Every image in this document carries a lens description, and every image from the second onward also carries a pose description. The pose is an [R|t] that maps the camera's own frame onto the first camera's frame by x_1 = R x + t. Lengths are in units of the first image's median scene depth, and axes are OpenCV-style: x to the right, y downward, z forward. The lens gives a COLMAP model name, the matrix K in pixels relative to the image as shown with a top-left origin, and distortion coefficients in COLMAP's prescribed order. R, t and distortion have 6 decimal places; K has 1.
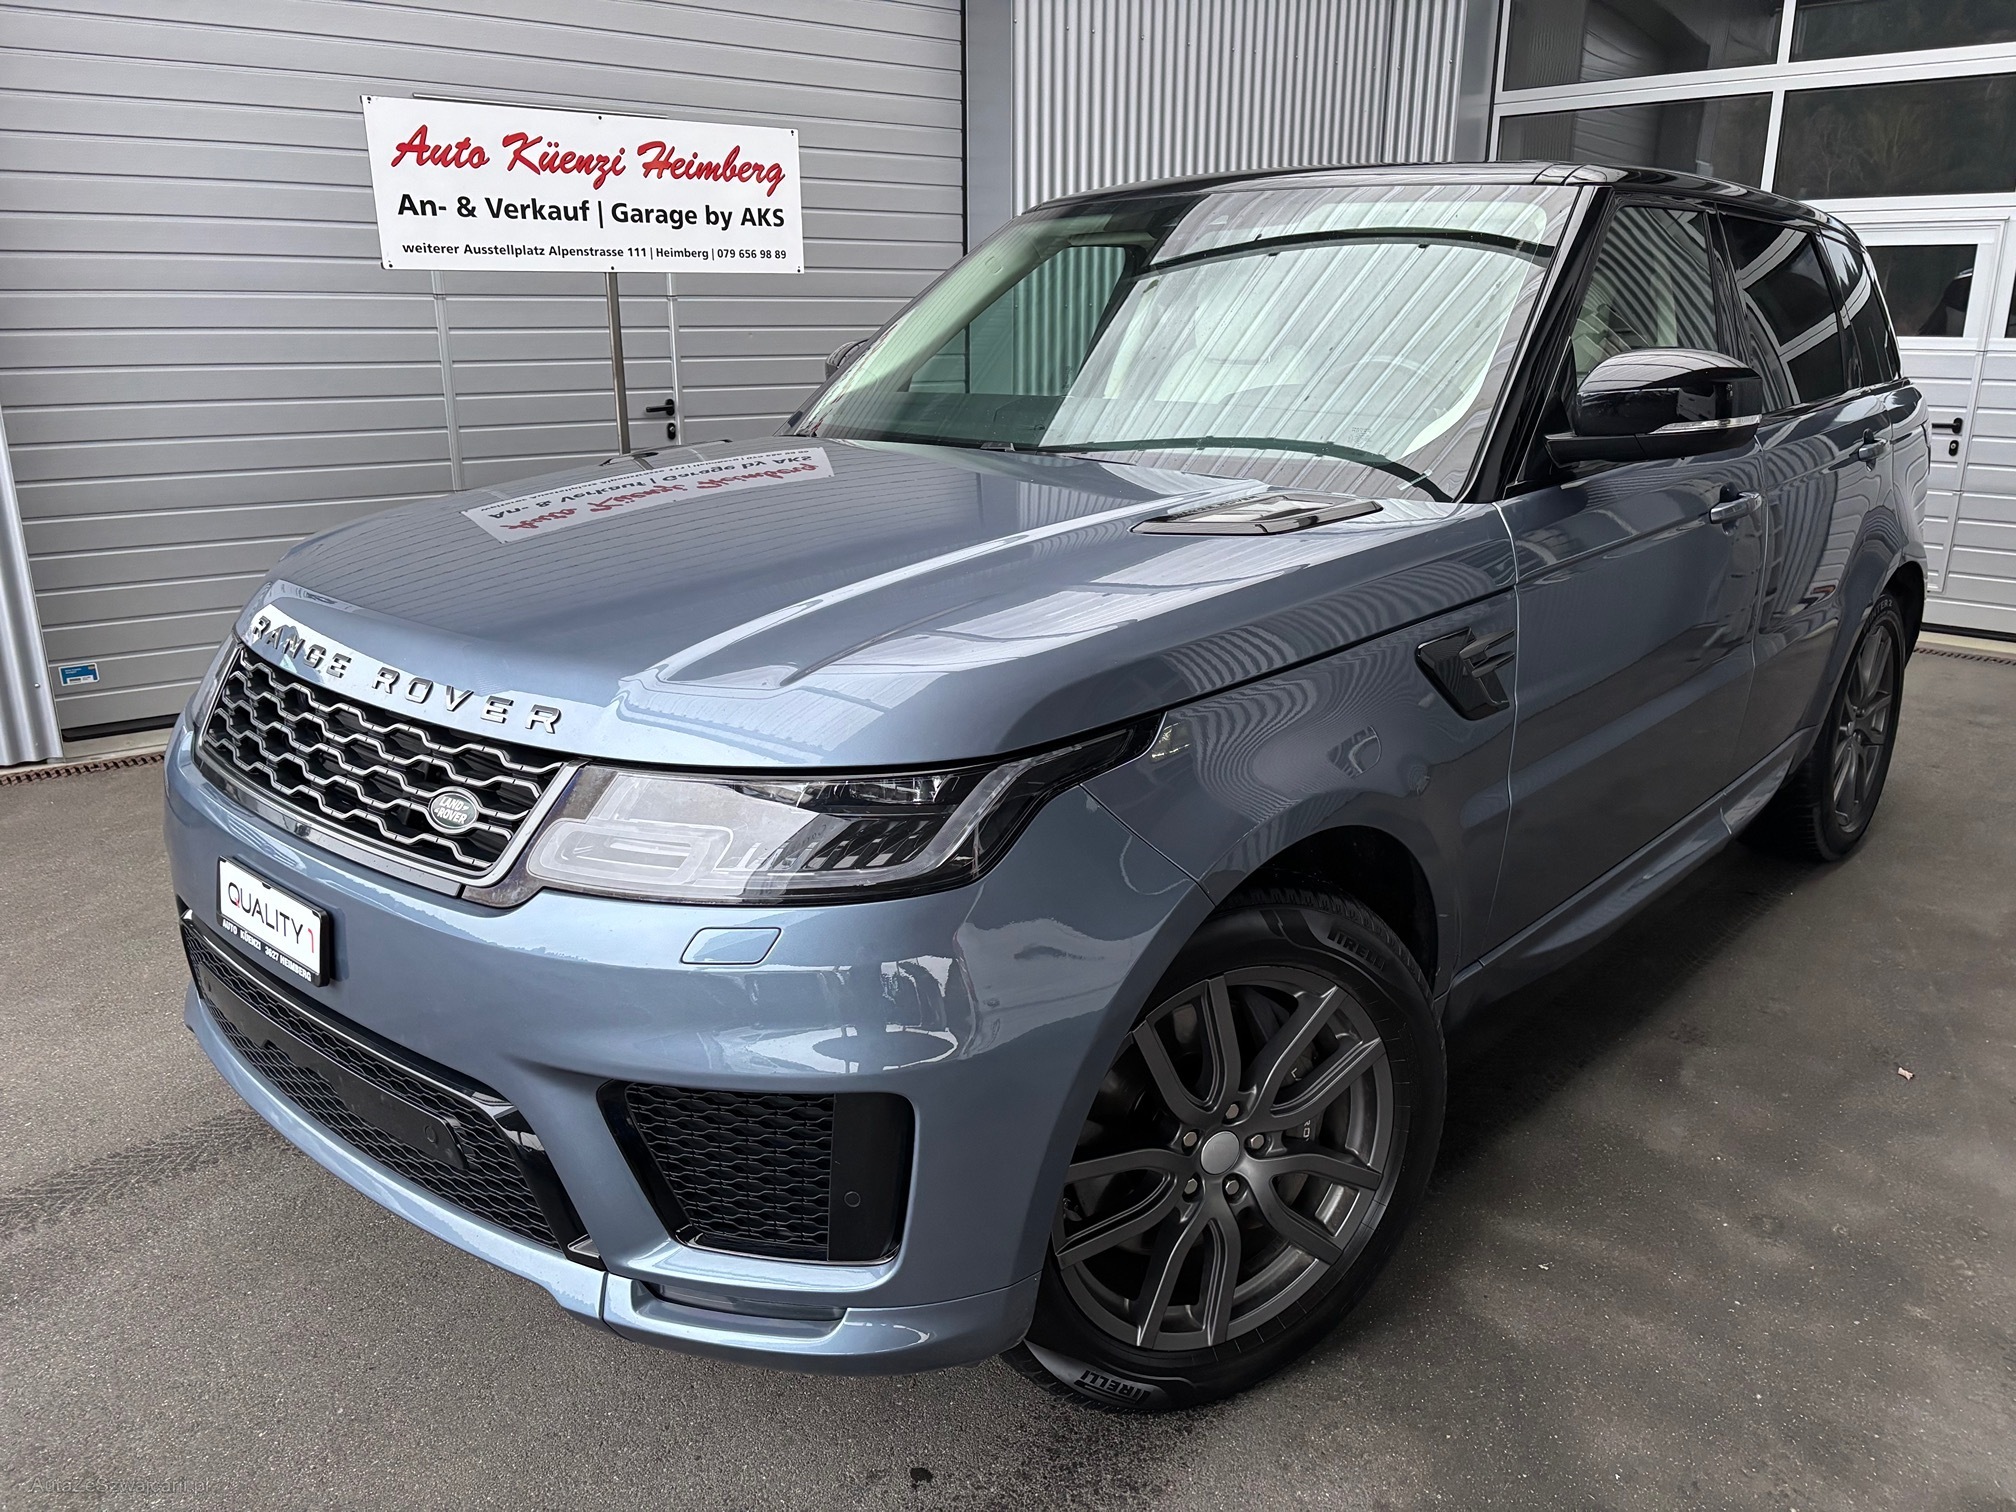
lens RADIAL K [[1566.0, 0, 1010.1], [0, 1566.0, 768.9], [0, 0, 1]] dist [0.064158, -0.068630]
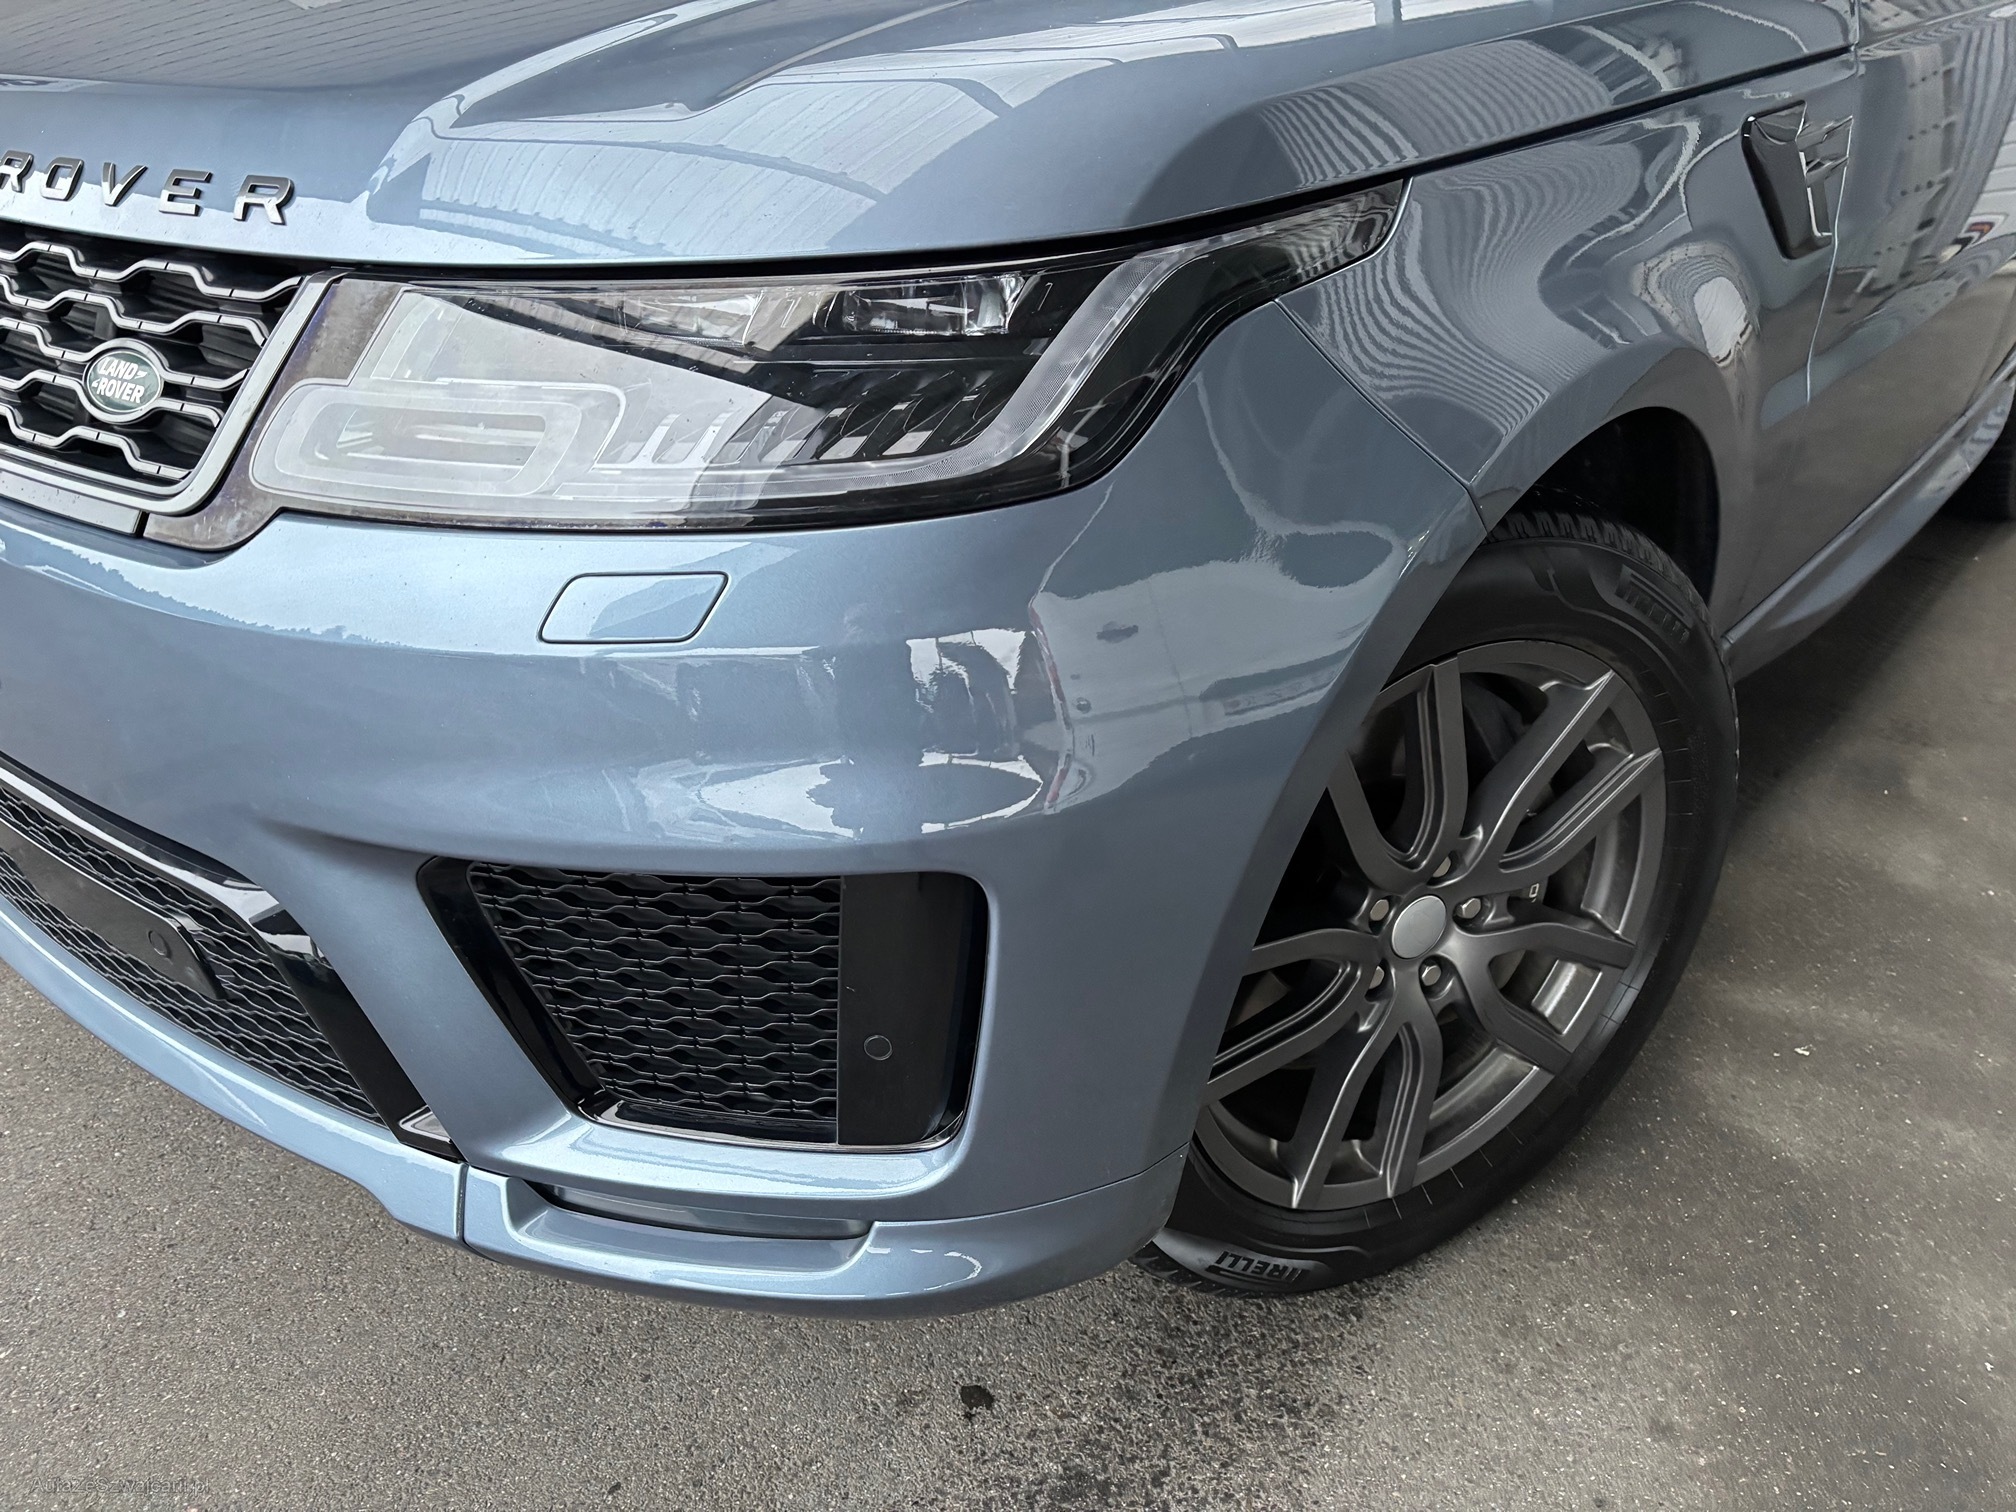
lens RADIAL K [[1566.0, 0, 1002.2], [0, 1566.0, 771.7], [0, 0, 1]] dist [0.064158, -0.068630]
pose [[0.999429, -0.022937, 0.024818, -0.055700], [0.018099, 0.983482, 0.180098, 0.059843], [-0.028539, -0.179546, 0.983336, 0.378638]]
